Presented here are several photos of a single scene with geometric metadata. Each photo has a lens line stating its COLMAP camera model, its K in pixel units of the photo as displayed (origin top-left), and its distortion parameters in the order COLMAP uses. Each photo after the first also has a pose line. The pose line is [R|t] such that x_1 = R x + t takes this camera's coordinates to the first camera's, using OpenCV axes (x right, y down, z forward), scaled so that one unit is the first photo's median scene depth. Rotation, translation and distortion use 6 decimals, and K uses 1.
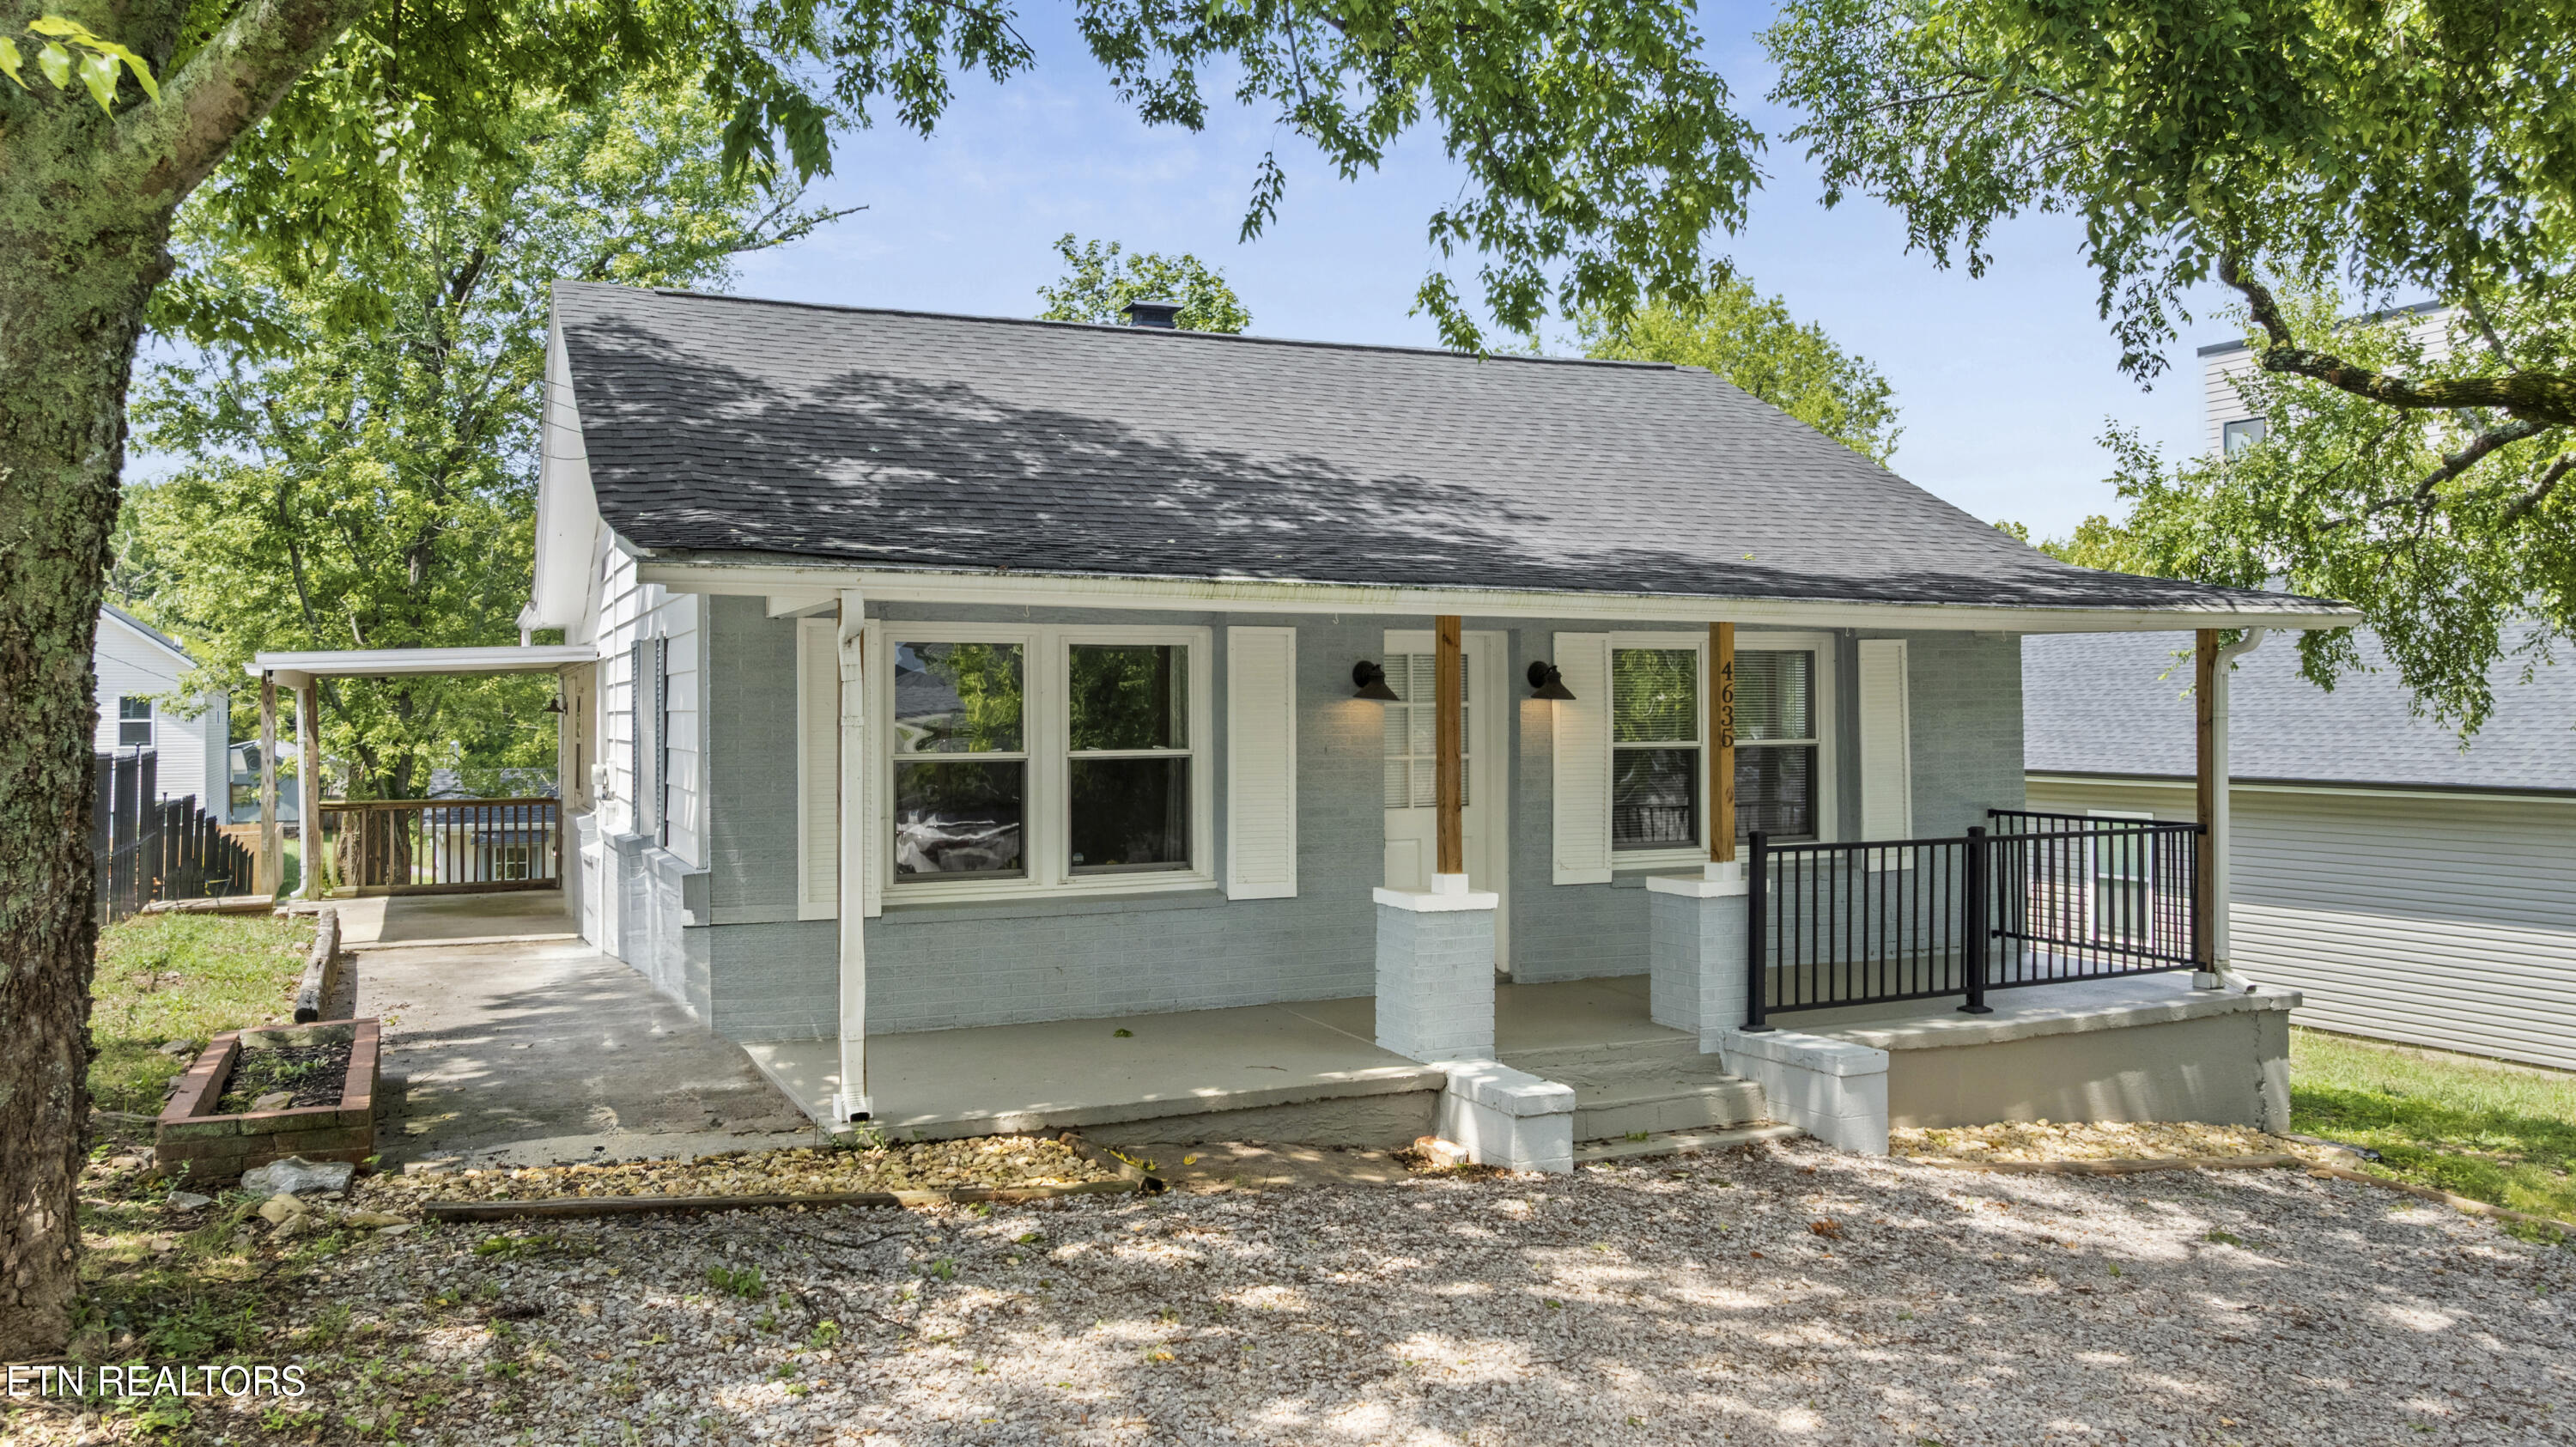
lens RADIAL K [[1828.0, 0, 1288.0], [0, 1828.0, 723.5], [0, 0, 1]] dist [-0.029882, 0.003807]
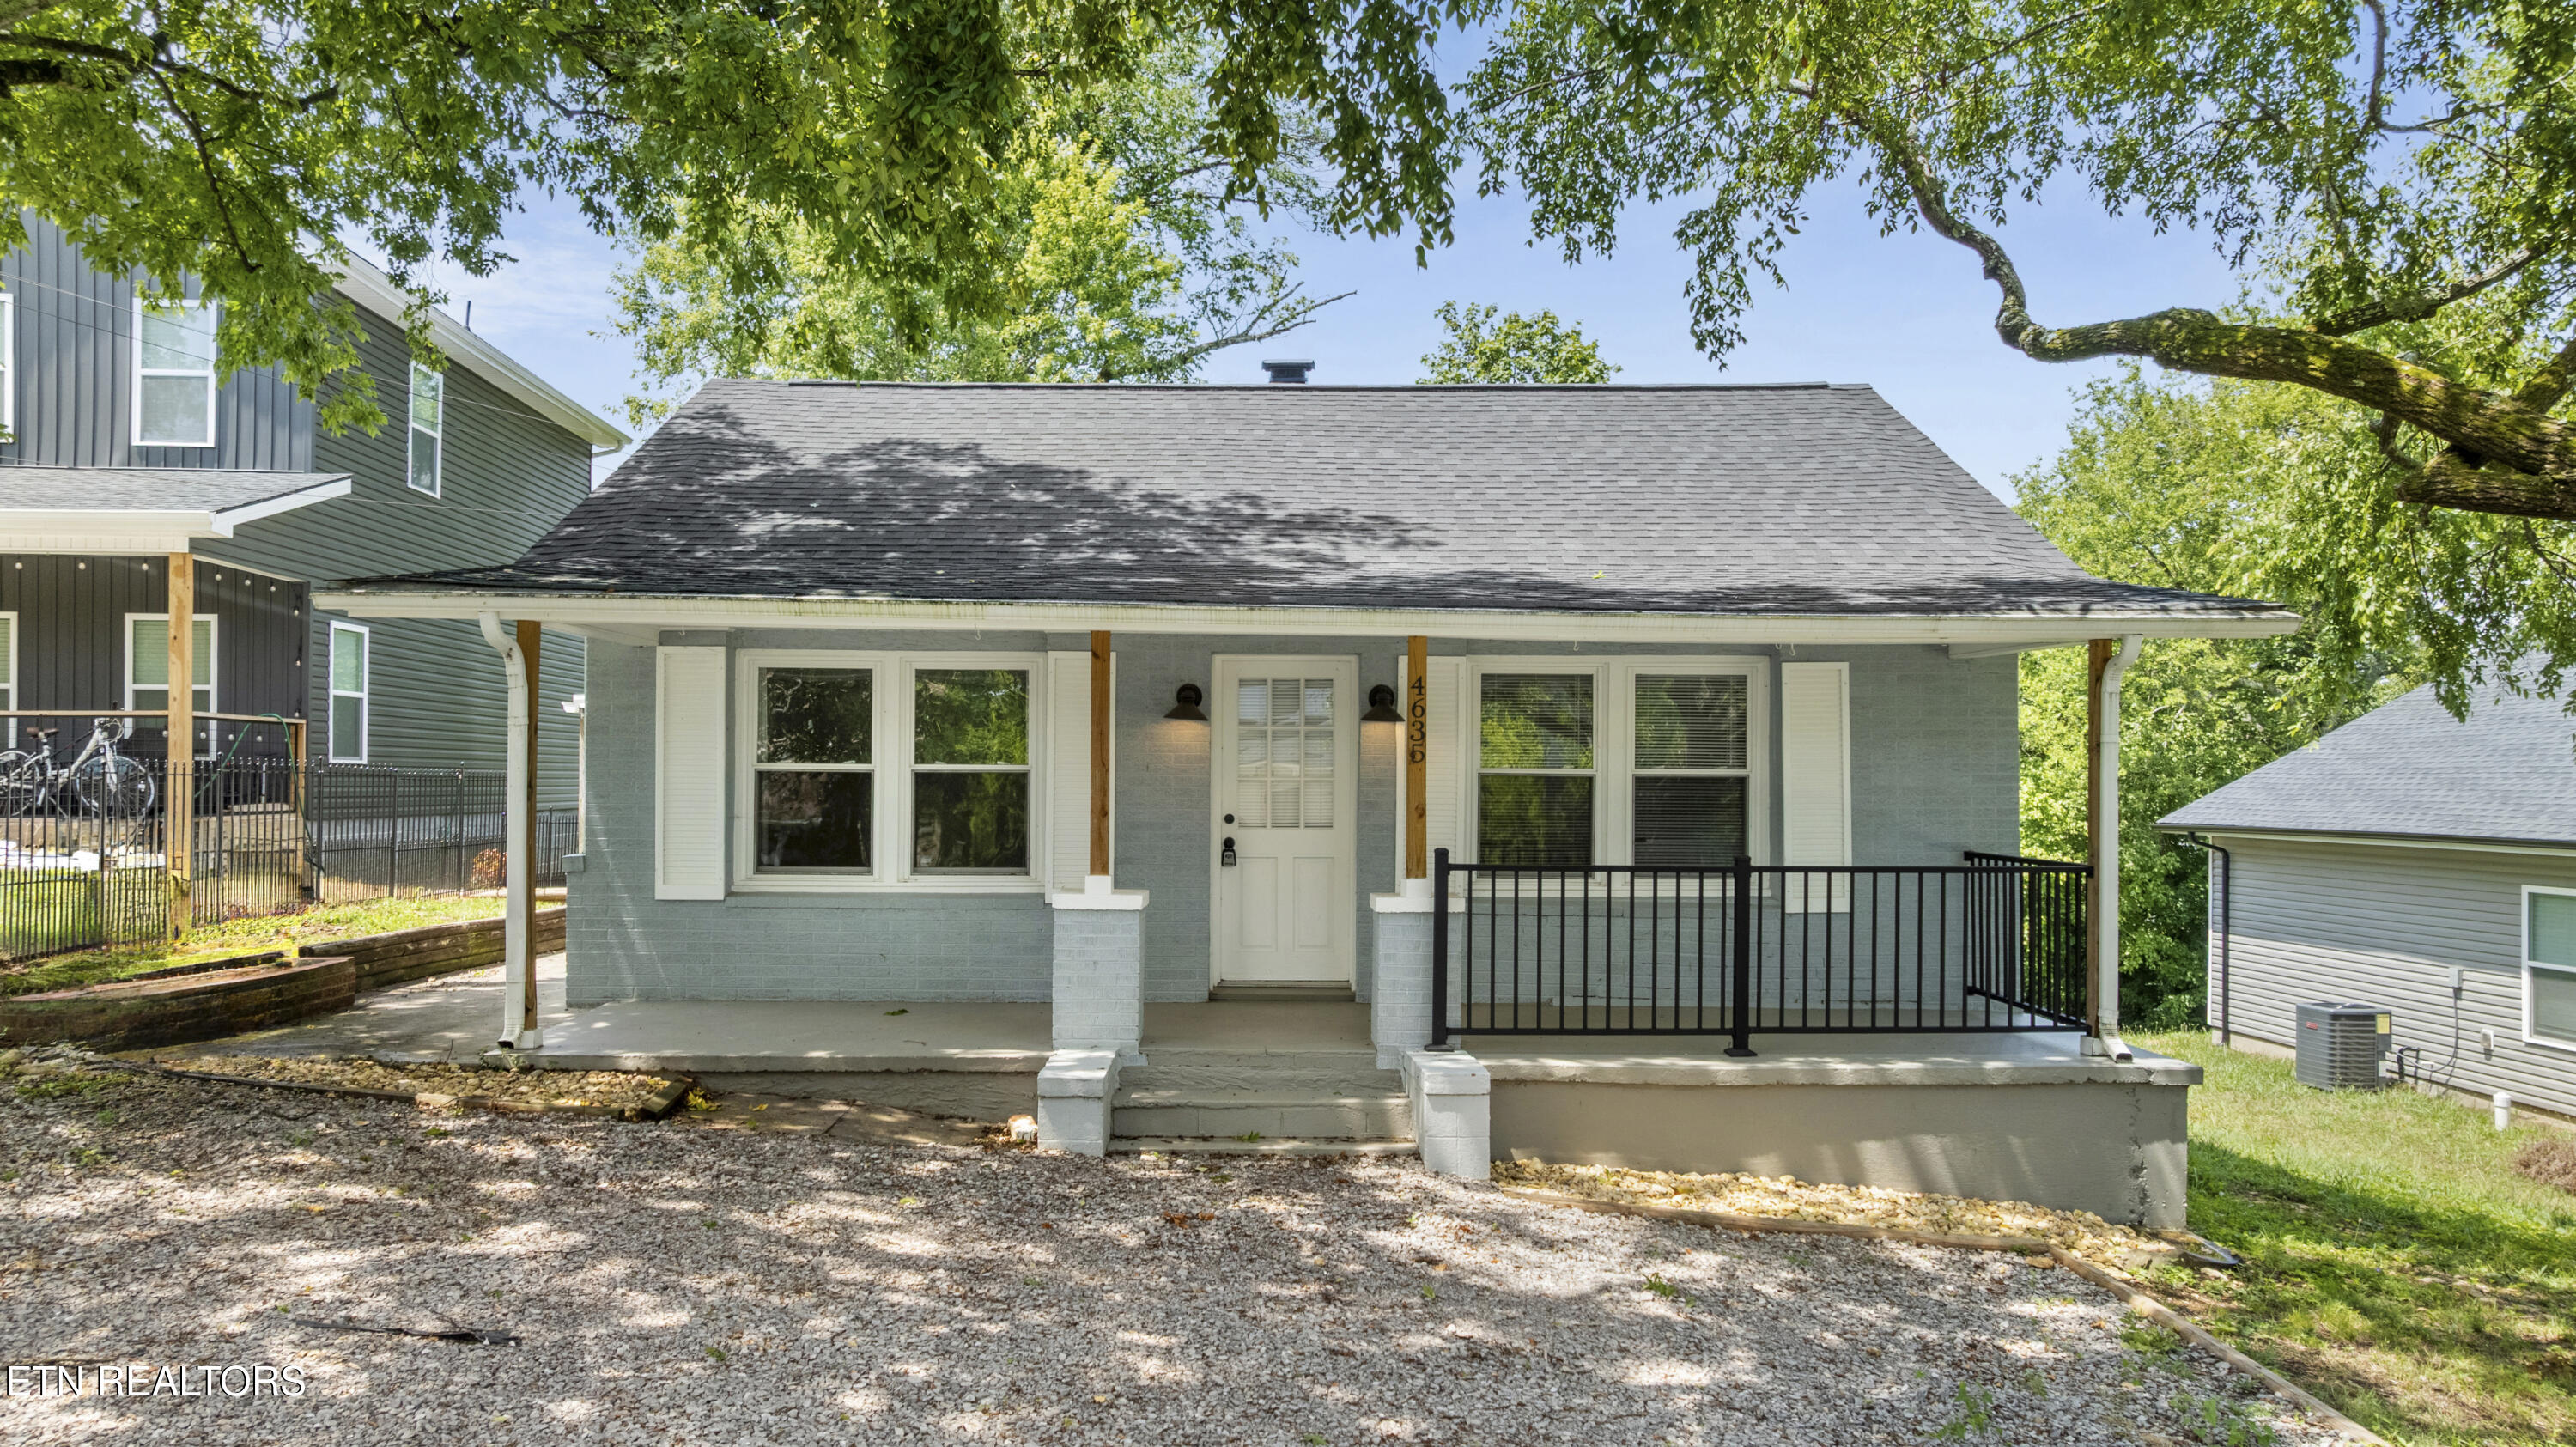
lens RADIAL K [[1799.0, 0, 1284.2], [0, 1799.0, 794.3], [0, 0, 1]] dist [-0.030452, -0.000031]
pose [[0.925475, 0.016270, -0.378458, 0.582283], [-0.016393, 0.999861, 0.002898, 0.030727], [0.378453, 0.003522, 0.925614, 0.075629]]
